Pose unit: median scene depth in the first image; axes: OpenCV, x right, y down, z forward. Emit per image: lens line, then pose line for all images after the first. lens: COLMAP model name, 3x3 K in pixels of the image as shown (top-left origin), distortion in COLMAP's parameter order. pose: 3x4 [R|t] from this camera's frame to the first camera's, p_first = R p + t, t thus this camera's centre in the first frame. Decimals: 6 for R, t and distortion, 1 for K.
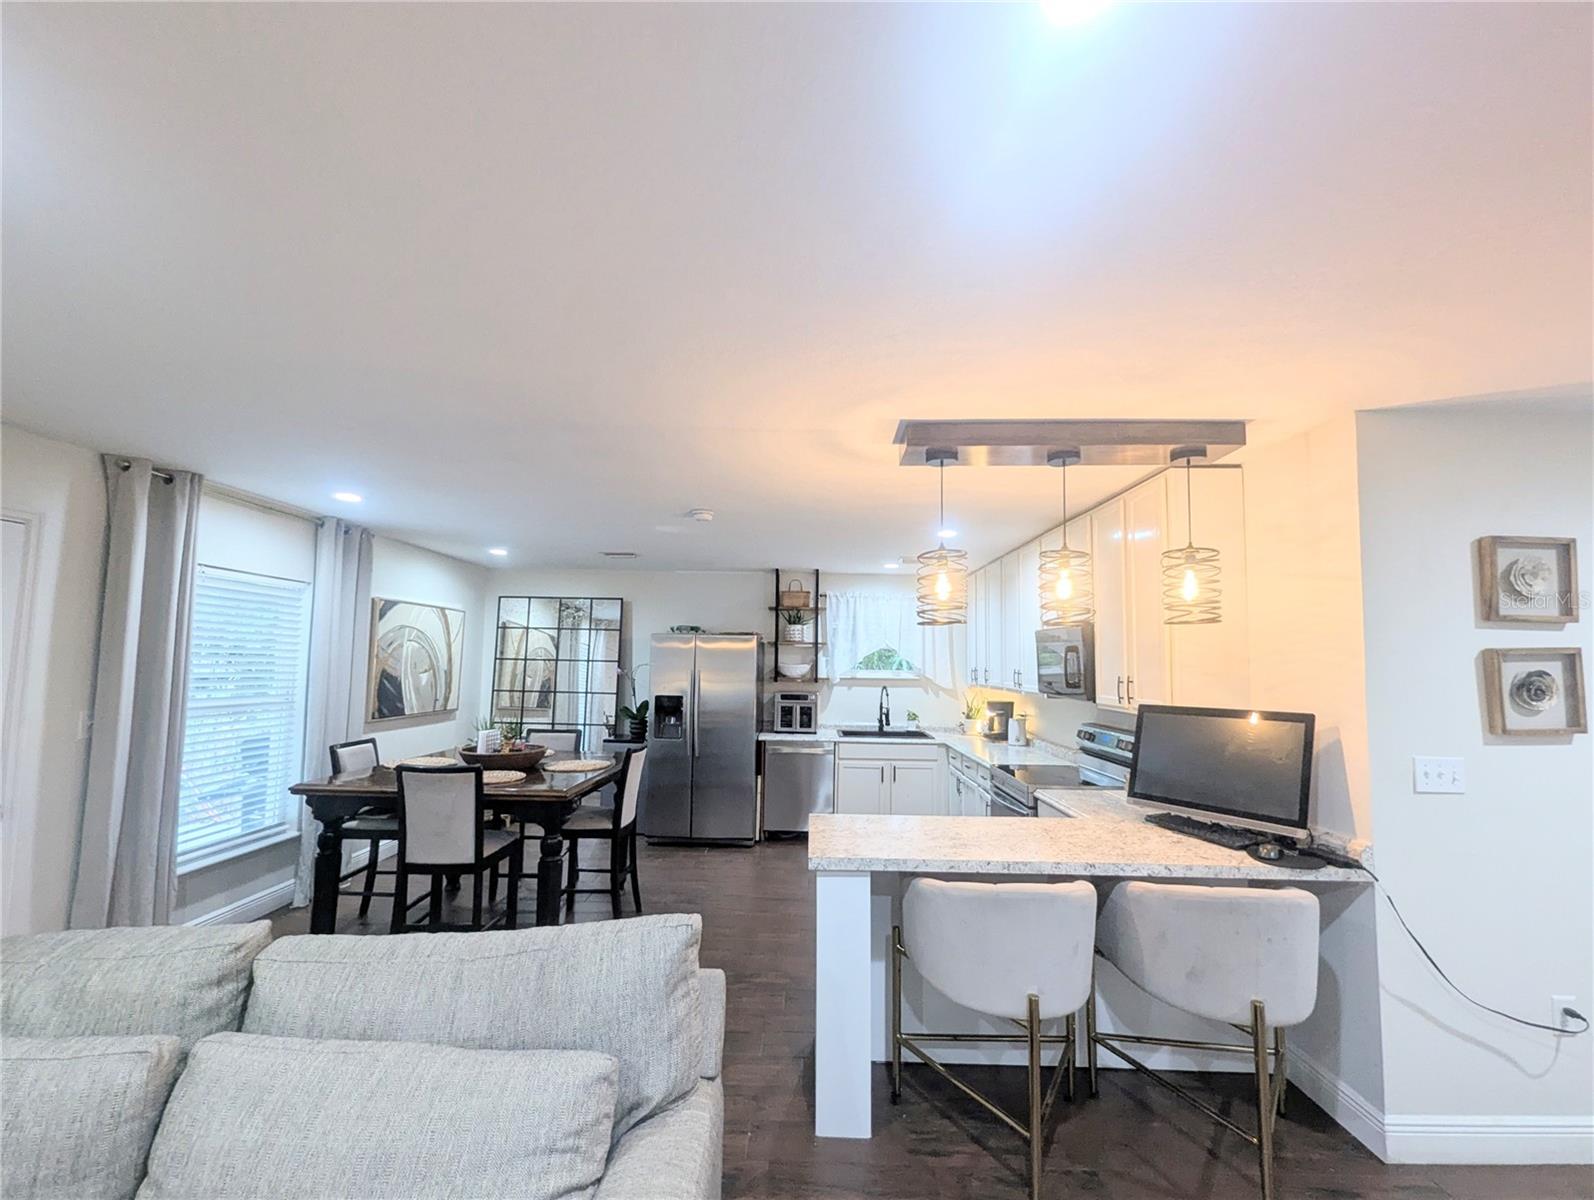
lens RADIAL K [[666.6, 0, 796.9], [0, 666.6, 613.0], [0, 0, 1]] dist [0.003312, -0.002571]
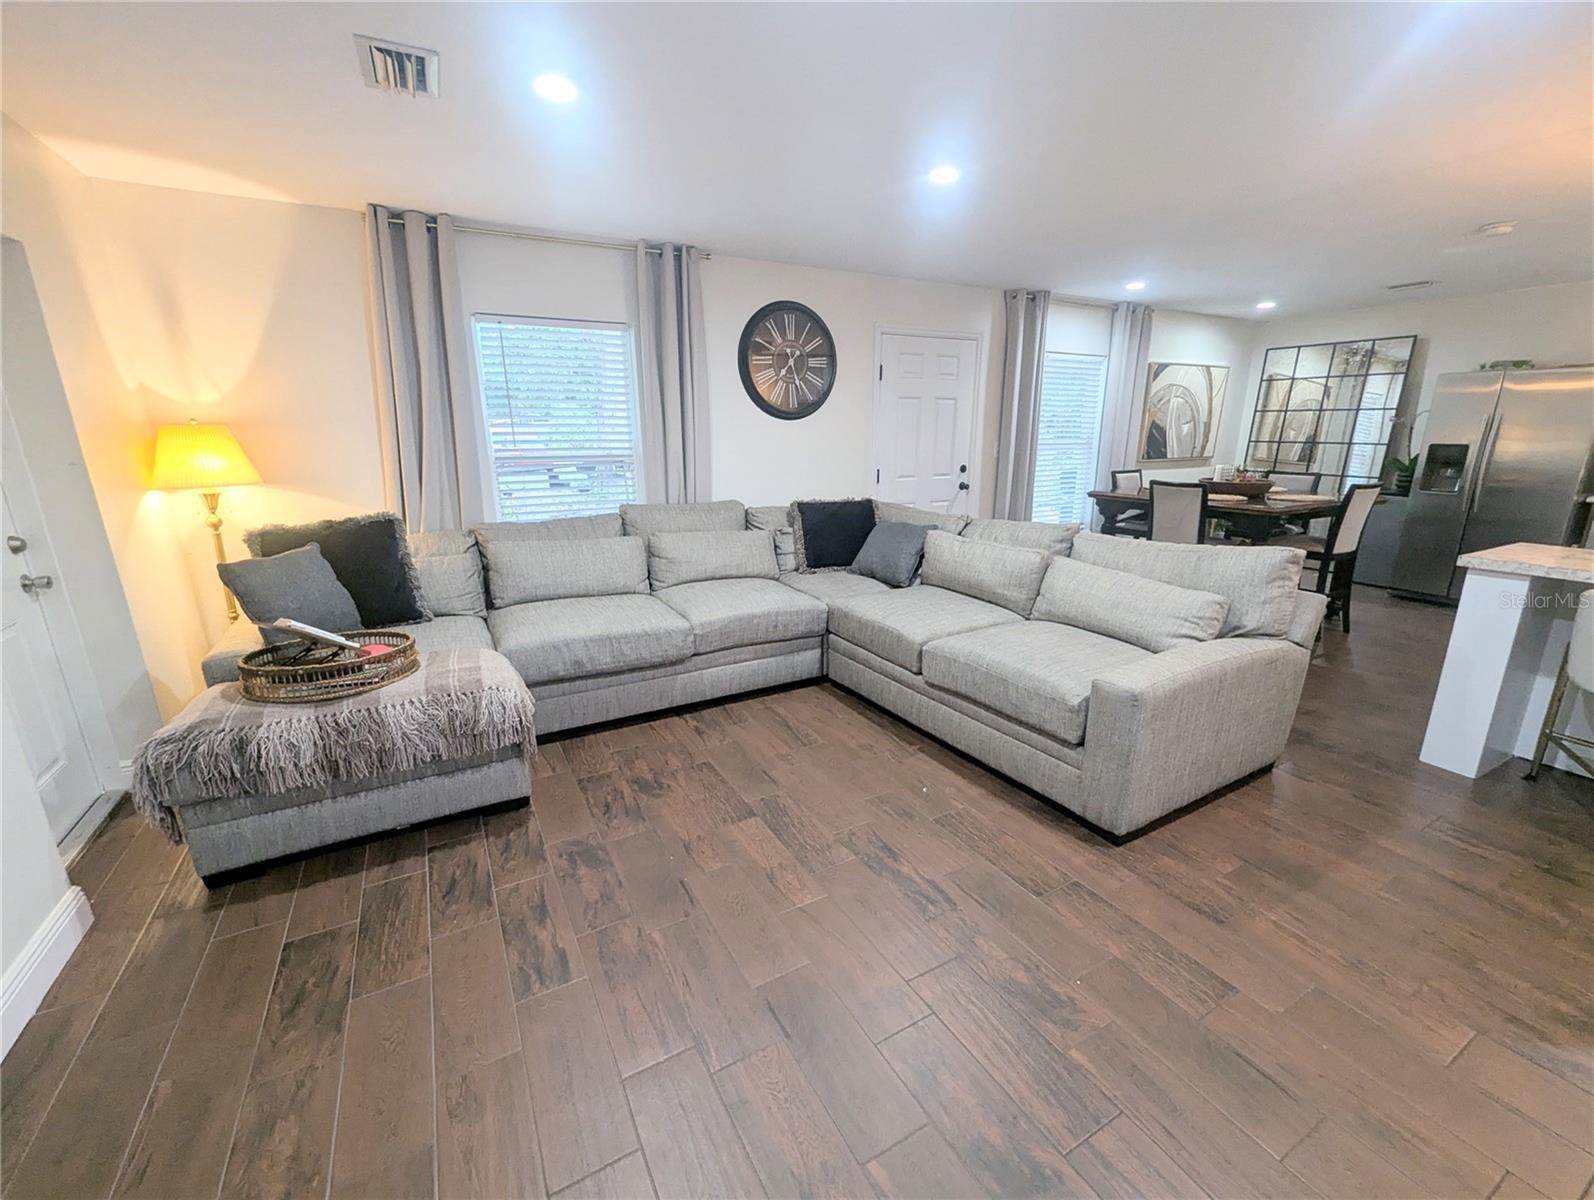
lens RADIAL K [[669.1, 0, 797.2], [0, 669.1, 617.7], [0, 0, 1]] dist [0.001962, -0.000294]
pose [[0.501860, 0.219709, -0.836579, 0.192213], [0.078864, 0.951549, 0.297213, 0.007267], [0.861346, -0.215136, 0.460217, -0.259136]]
